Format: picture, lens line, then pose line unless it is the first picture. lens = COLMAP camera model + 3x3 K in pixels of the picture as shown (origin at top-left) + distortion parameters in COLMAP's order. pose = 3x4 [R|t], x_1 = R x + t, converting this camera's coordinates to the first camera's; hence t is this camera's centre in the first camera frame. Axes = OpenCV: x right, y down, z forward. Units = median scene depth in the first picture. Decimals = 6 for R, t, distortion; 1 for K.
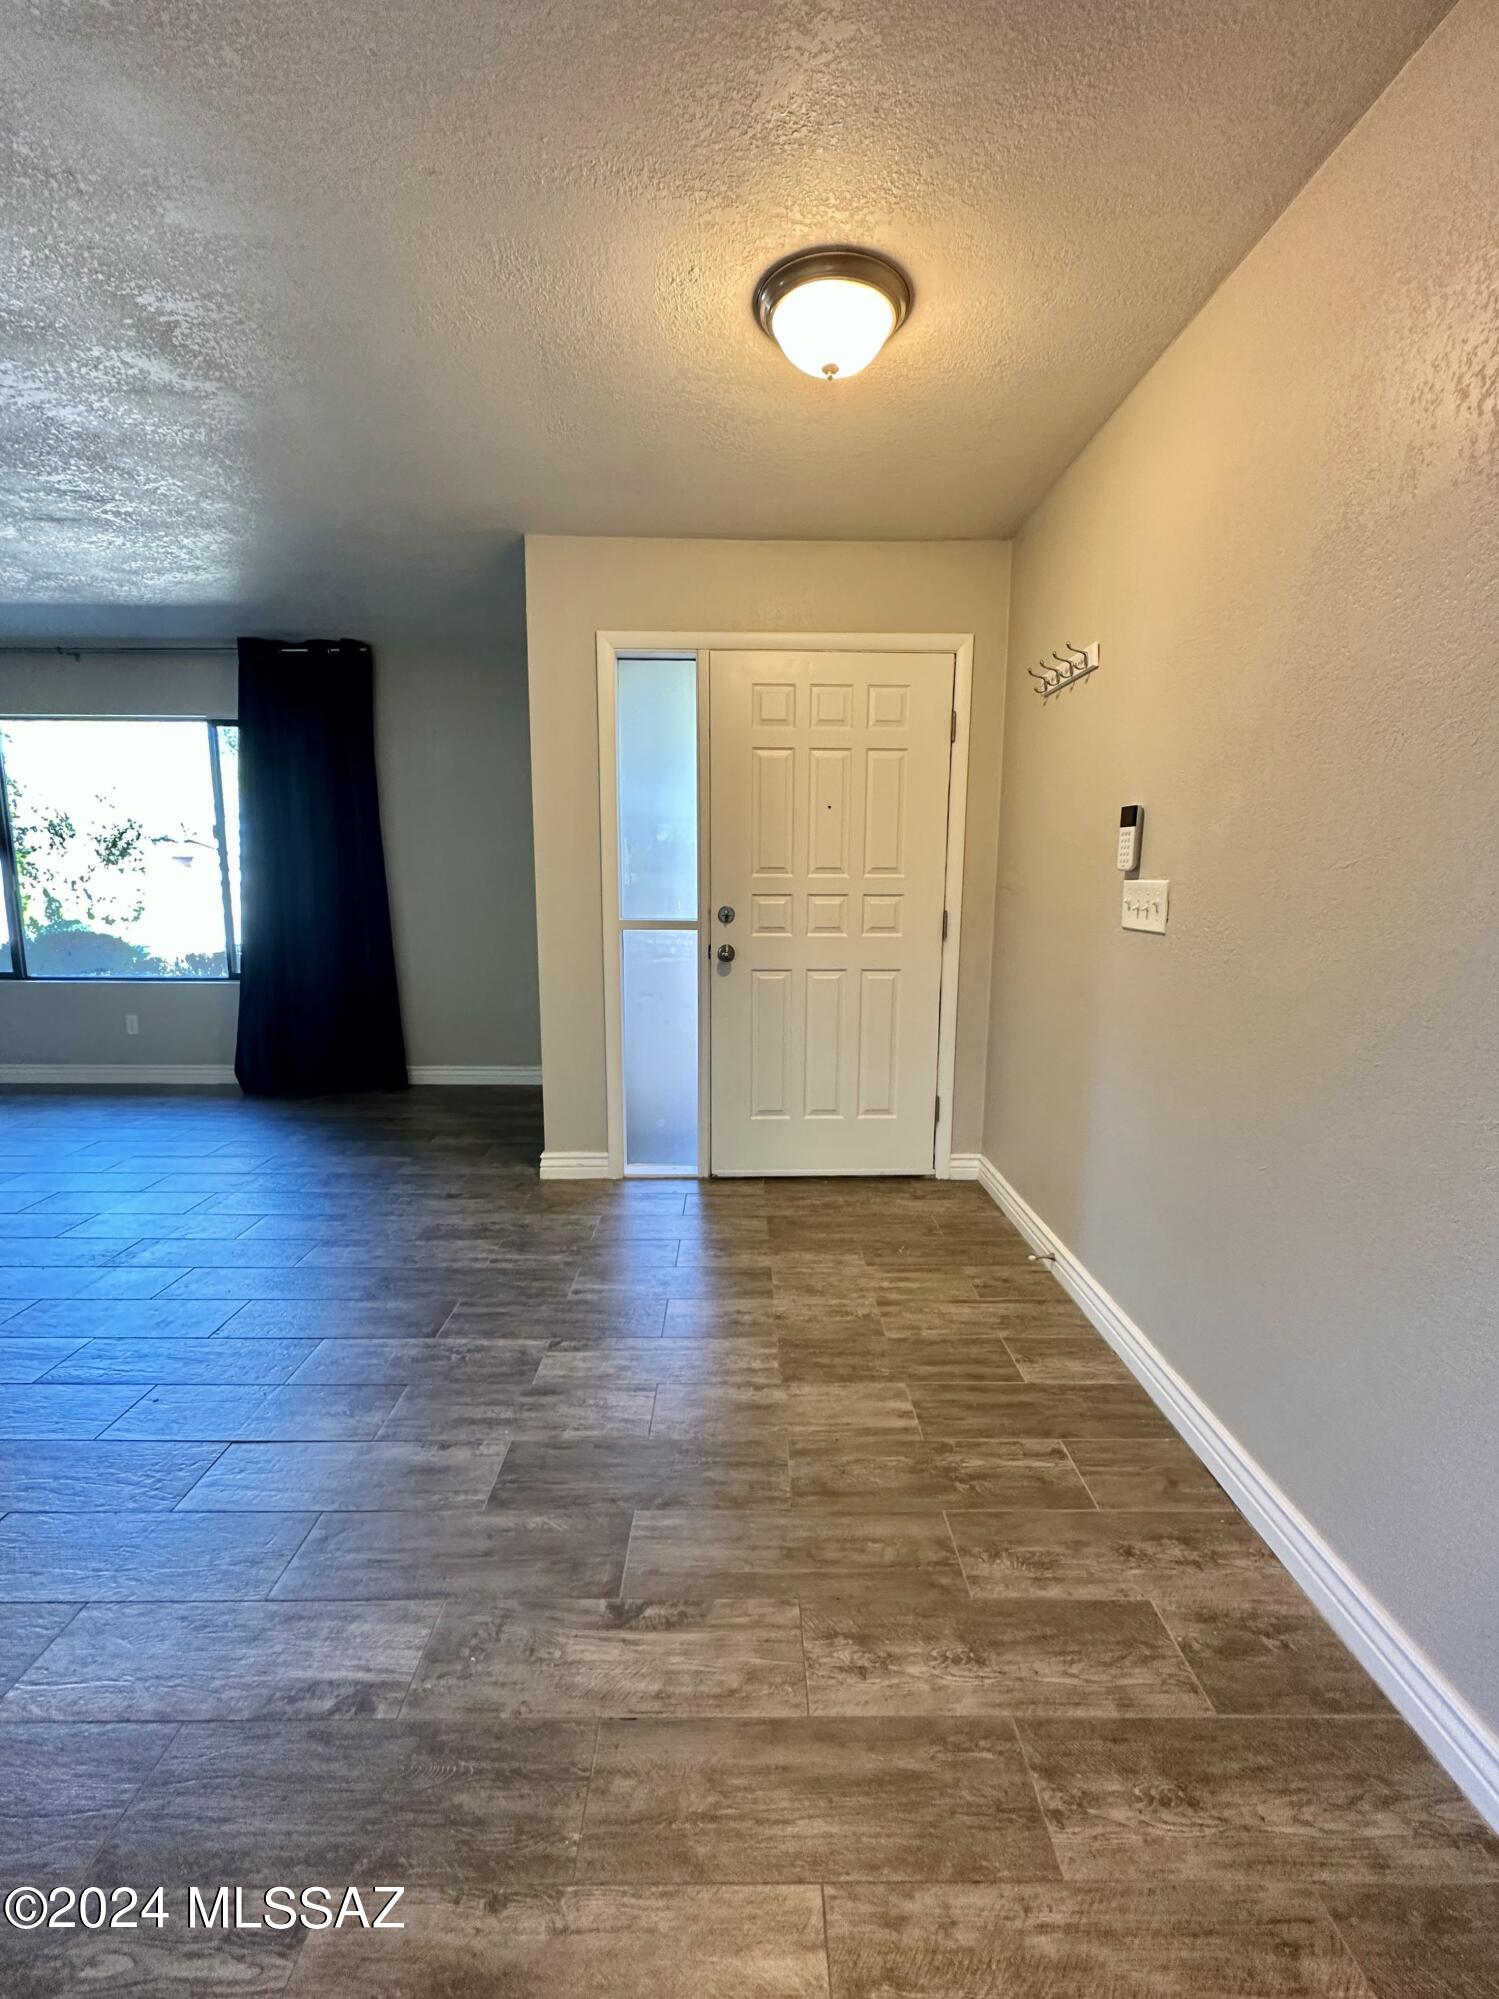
lens RADIAL K [[813.0, 0, 749.5], [0, 813.0, 999.5], [0, 0, 1]] dist [-0.000324, 0.000041]
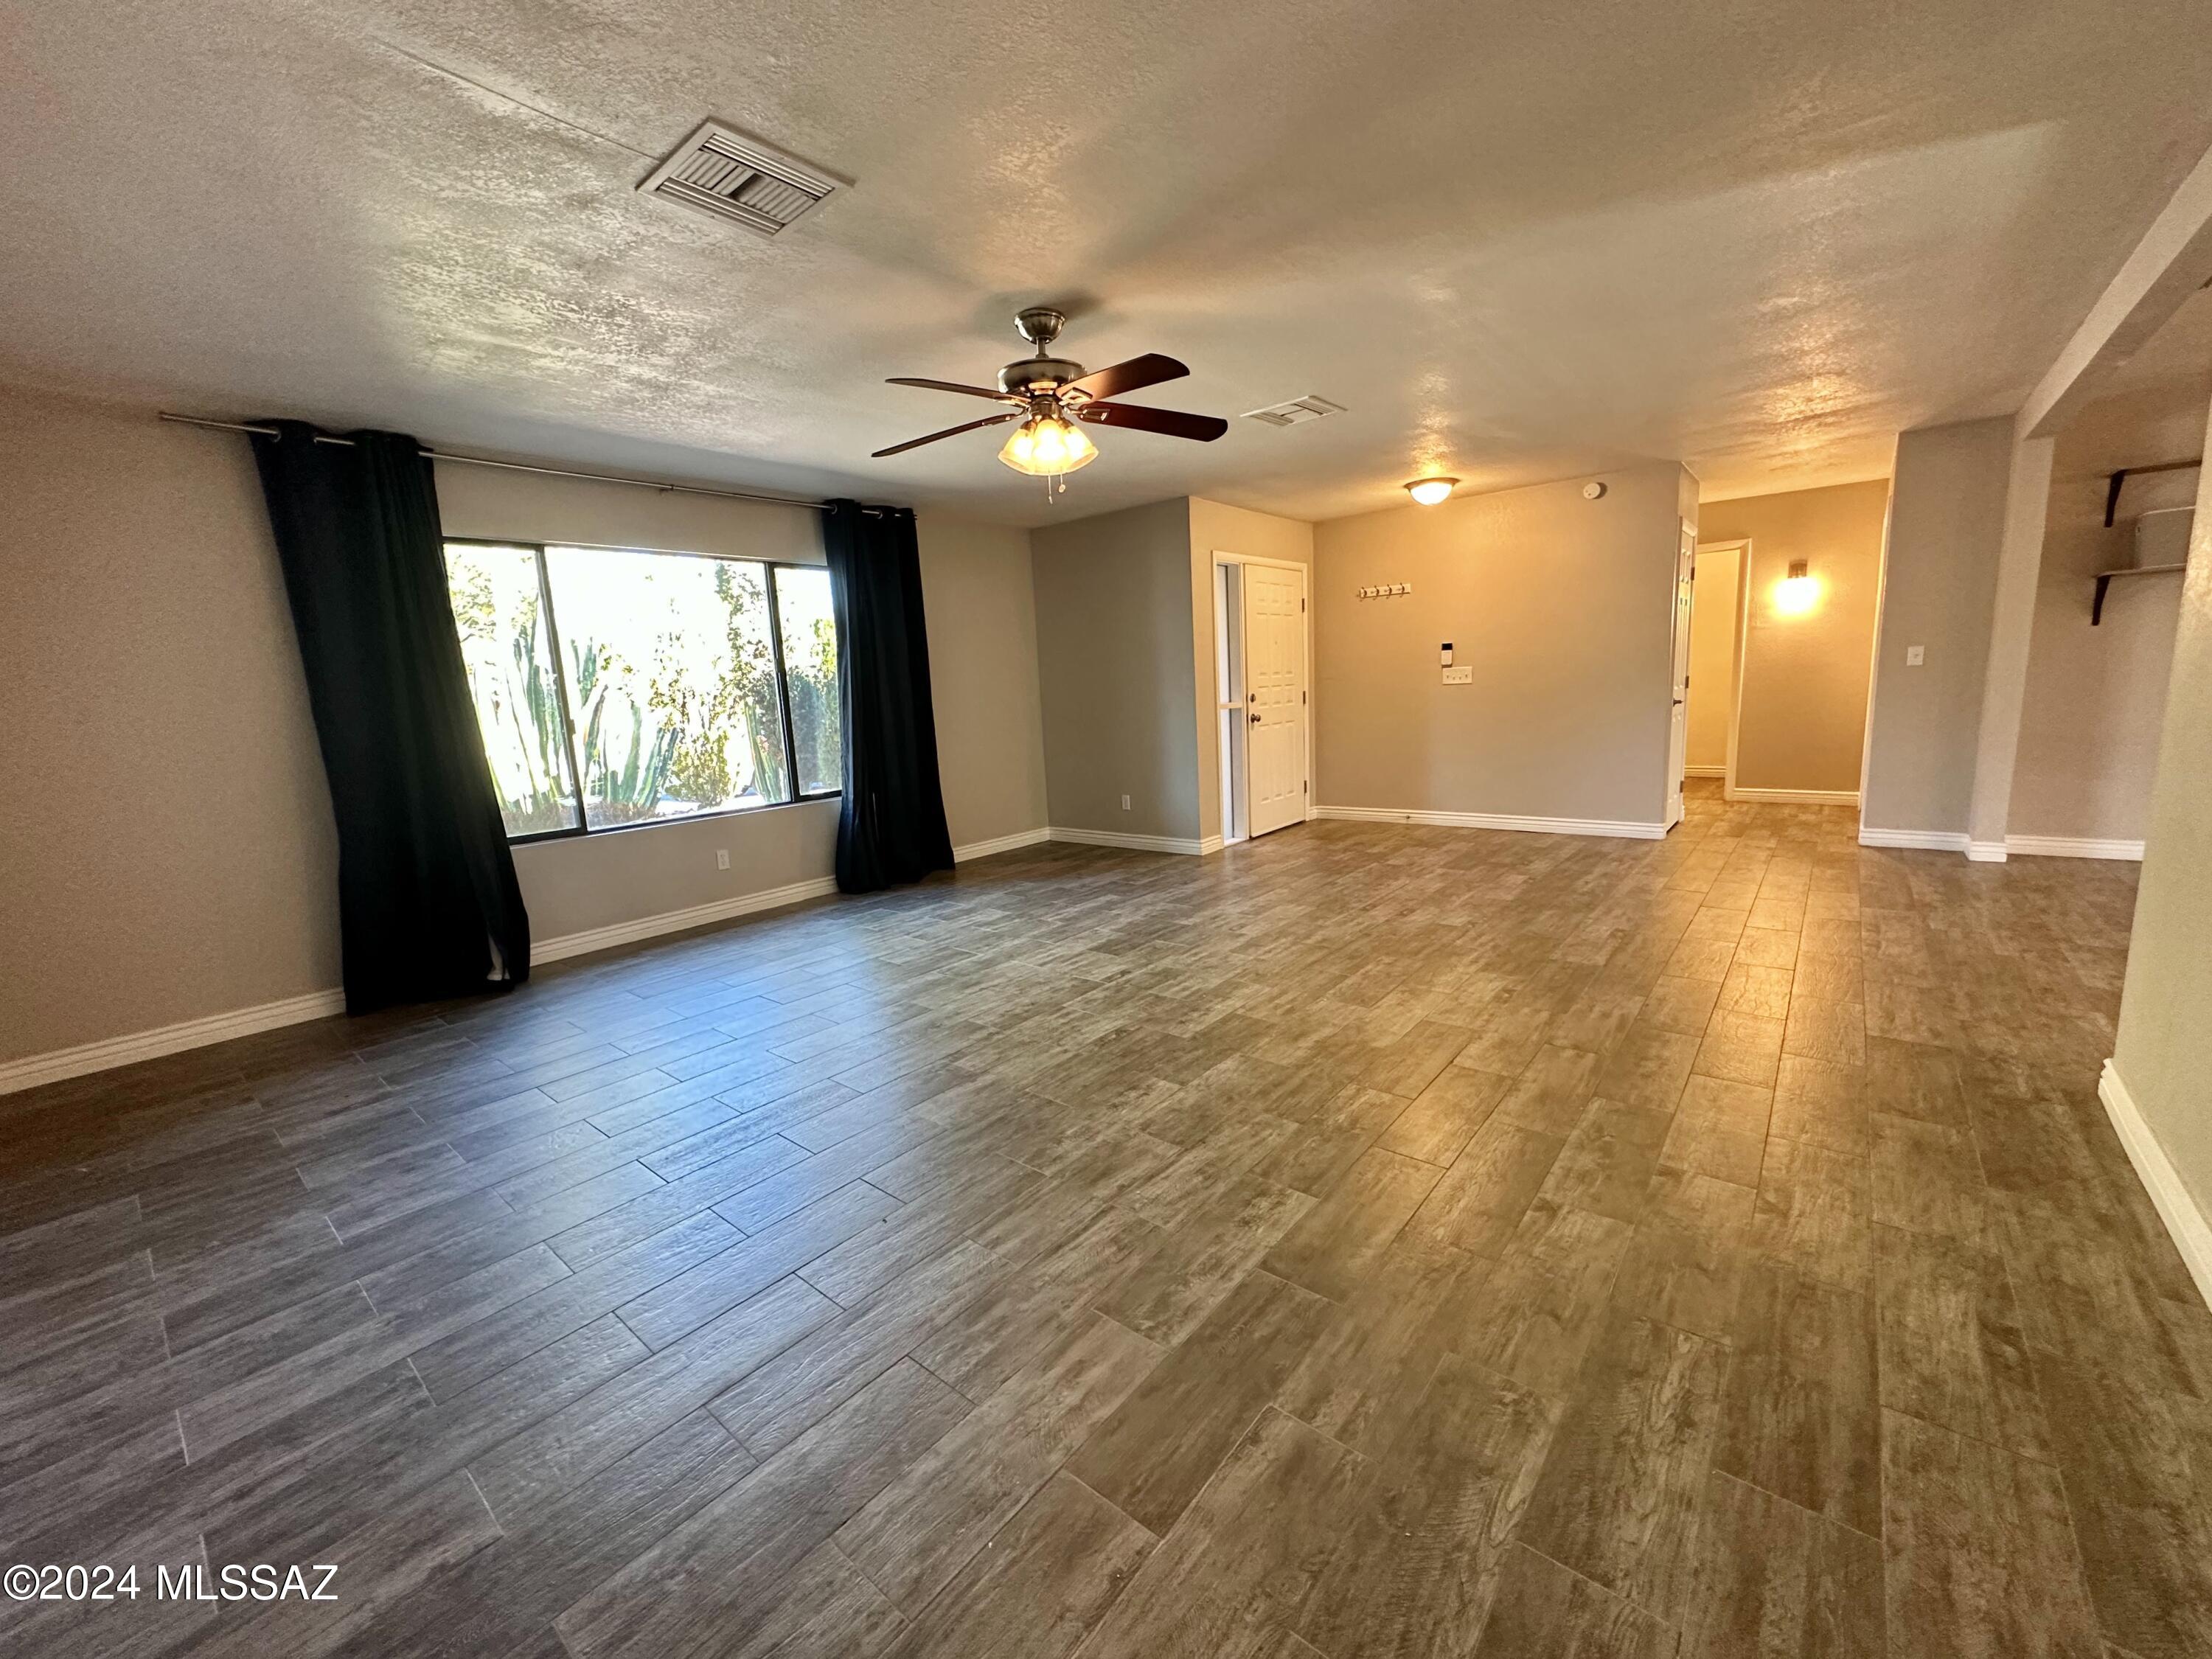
lens RADIAL K [[881.4, 0, 1102.7], [0, 881.4, 832.8], [0, 0, 1]] dist [-0.001052, 0.000075]
pose [[0.649362, -0.165231, 0.742312, -2.148668], [0.171002, 0.982839, 0.069180, 0.006650], [-0.741004, 0.082014, 0.666473, -0.129360]]
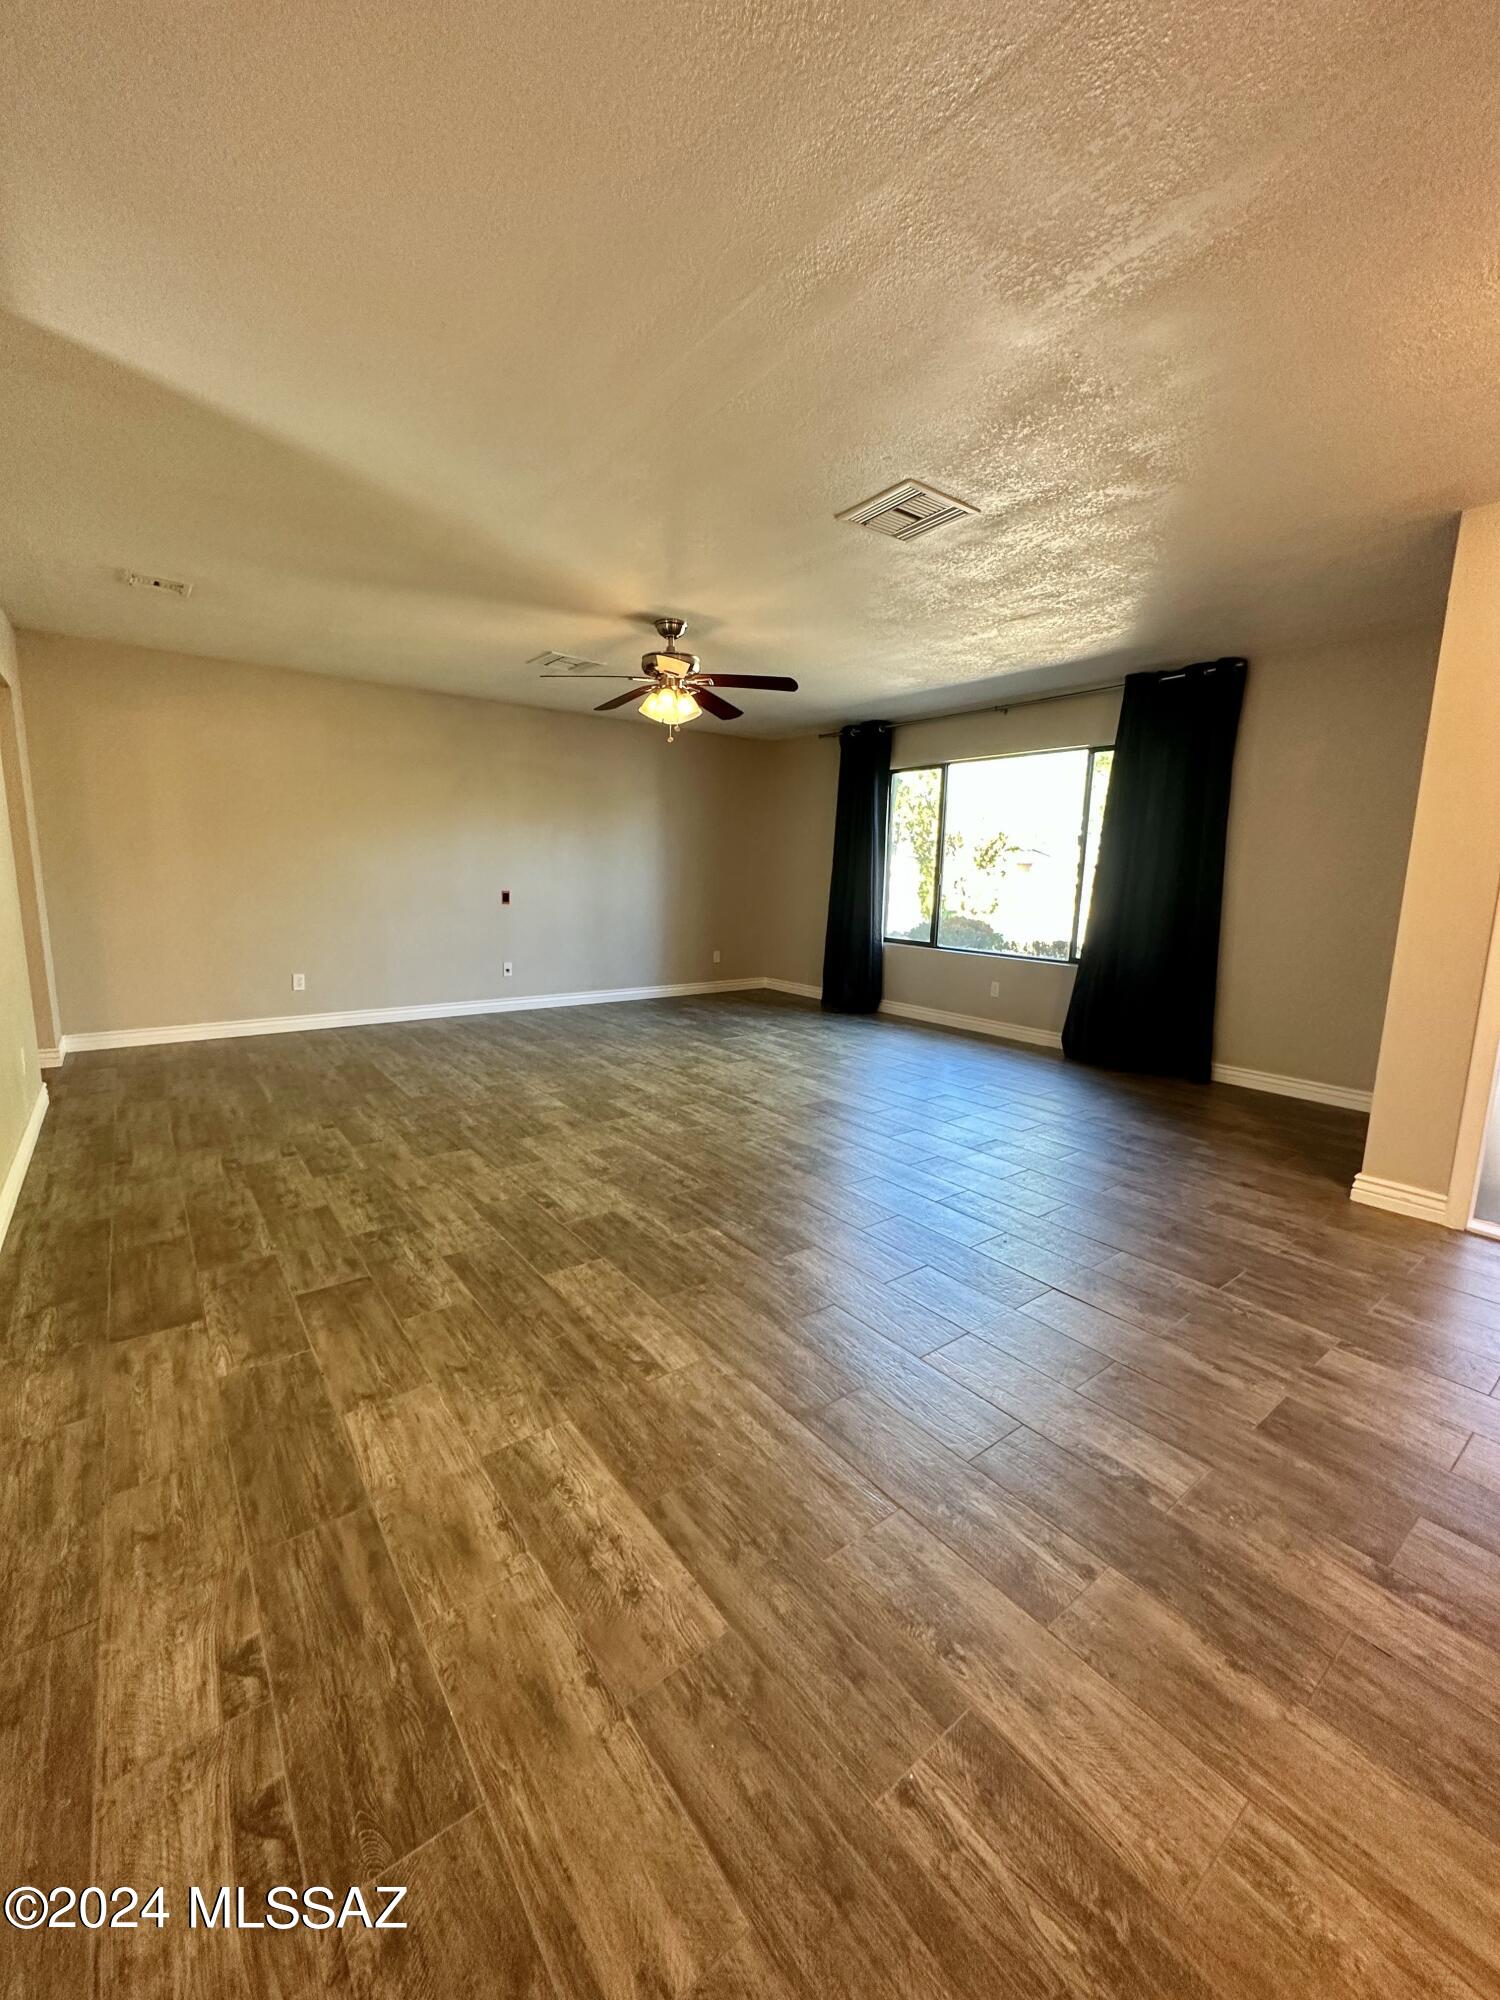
lens RADIAL K [[797.0, 0, 749.0], [0, 797.0, 998.5], [0, 0, 1]] dist [-0.001052, 0.000075]
pose [[0.599785, 0.135849, -0.788545, 0.027339], [-0.141003, 0.988005, 0.062961, 0.035569], [0.787639, 0.073424, 0.611746, -0.163675]]
